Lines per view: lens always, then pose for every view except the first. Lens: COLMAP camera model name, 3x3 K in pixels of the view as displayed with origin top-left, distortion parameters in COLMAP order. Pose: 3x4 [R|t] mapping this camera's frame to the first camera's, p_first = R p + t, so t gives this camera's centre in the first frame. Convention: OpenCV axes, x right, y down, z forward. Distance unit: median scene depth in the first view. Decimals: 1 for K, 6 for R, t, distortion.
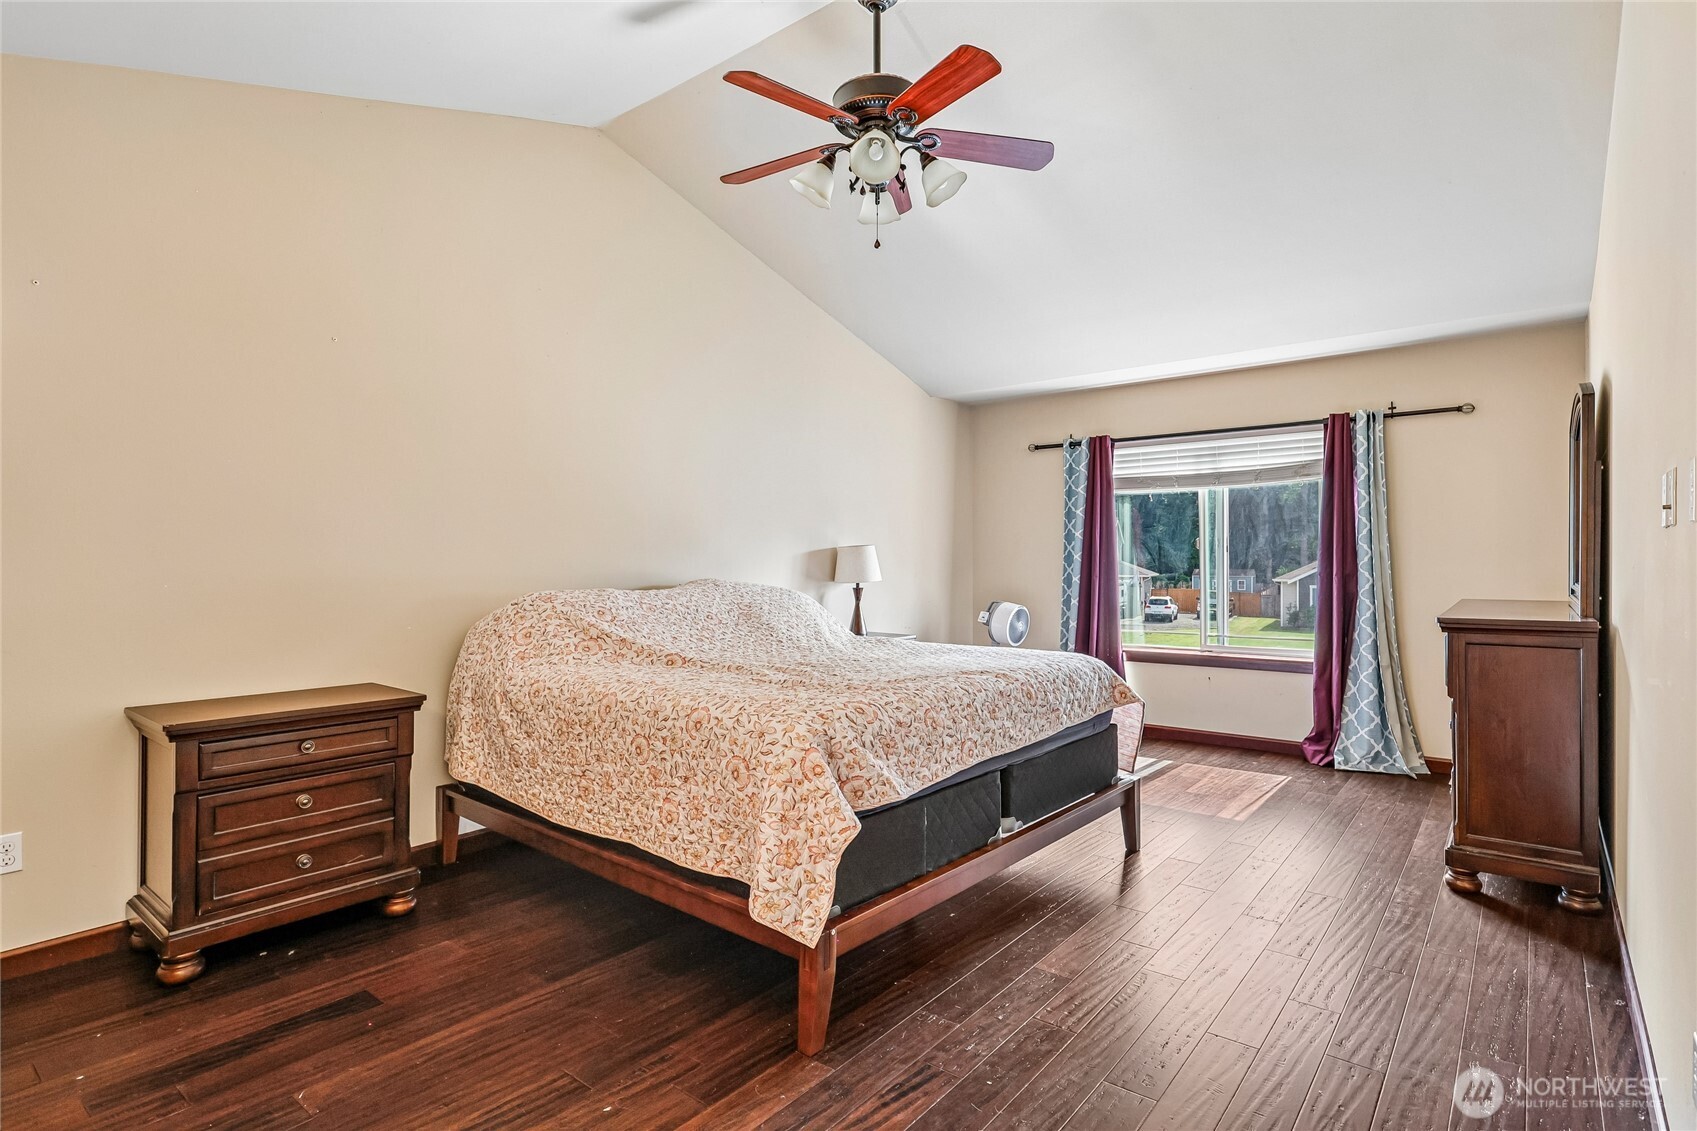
lens RADIAL K [[852.4, 0, 847.8], [0, 852.4, 564.2], [0, 0, 1]] dist [-0.000685, -0.000149]
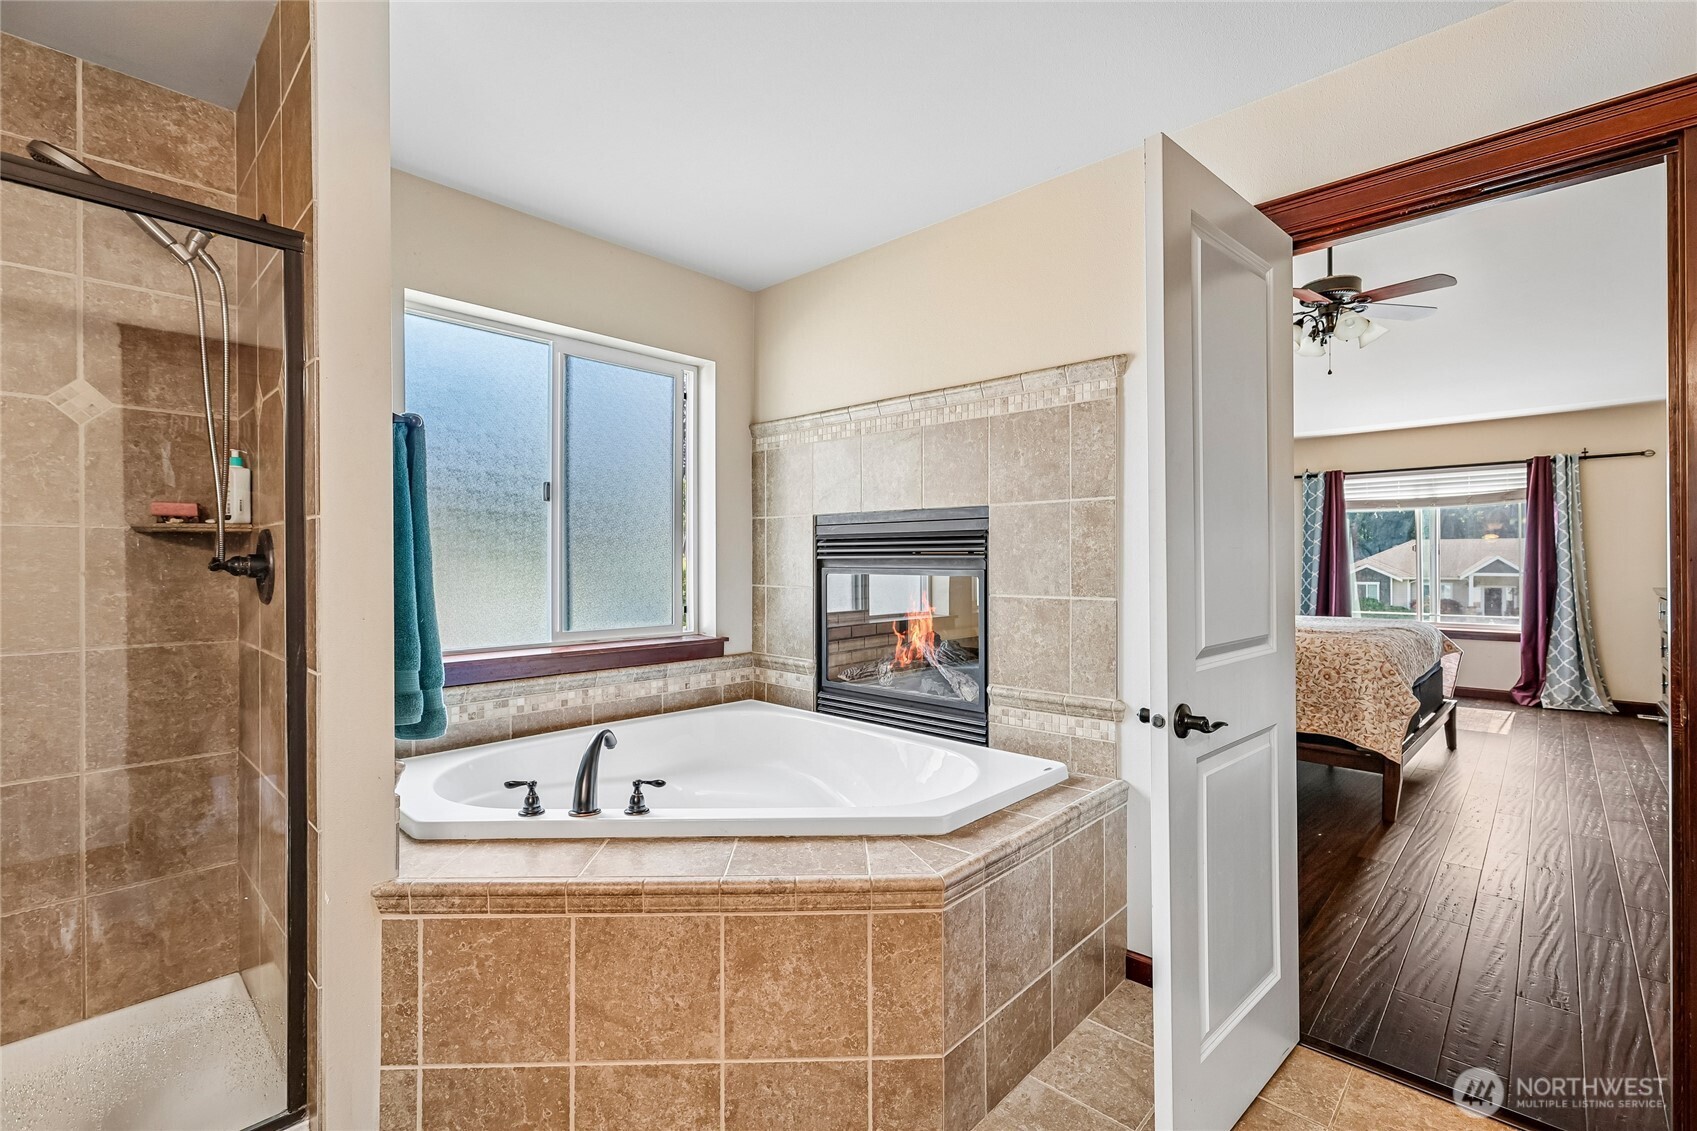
lens RADIAL K [[749.2, 0, 848.3], [0, 749.2, 563.9], [0, 0, 1]] dist [-0.001011, 0.000784]
pose [[0.997220, 0.000458, -0.074515, -0.477694], [-0.000376, 0.999999, 0.001113, -0.000398], [0.074516, -0.001082, 0.997219, -0.320458]]
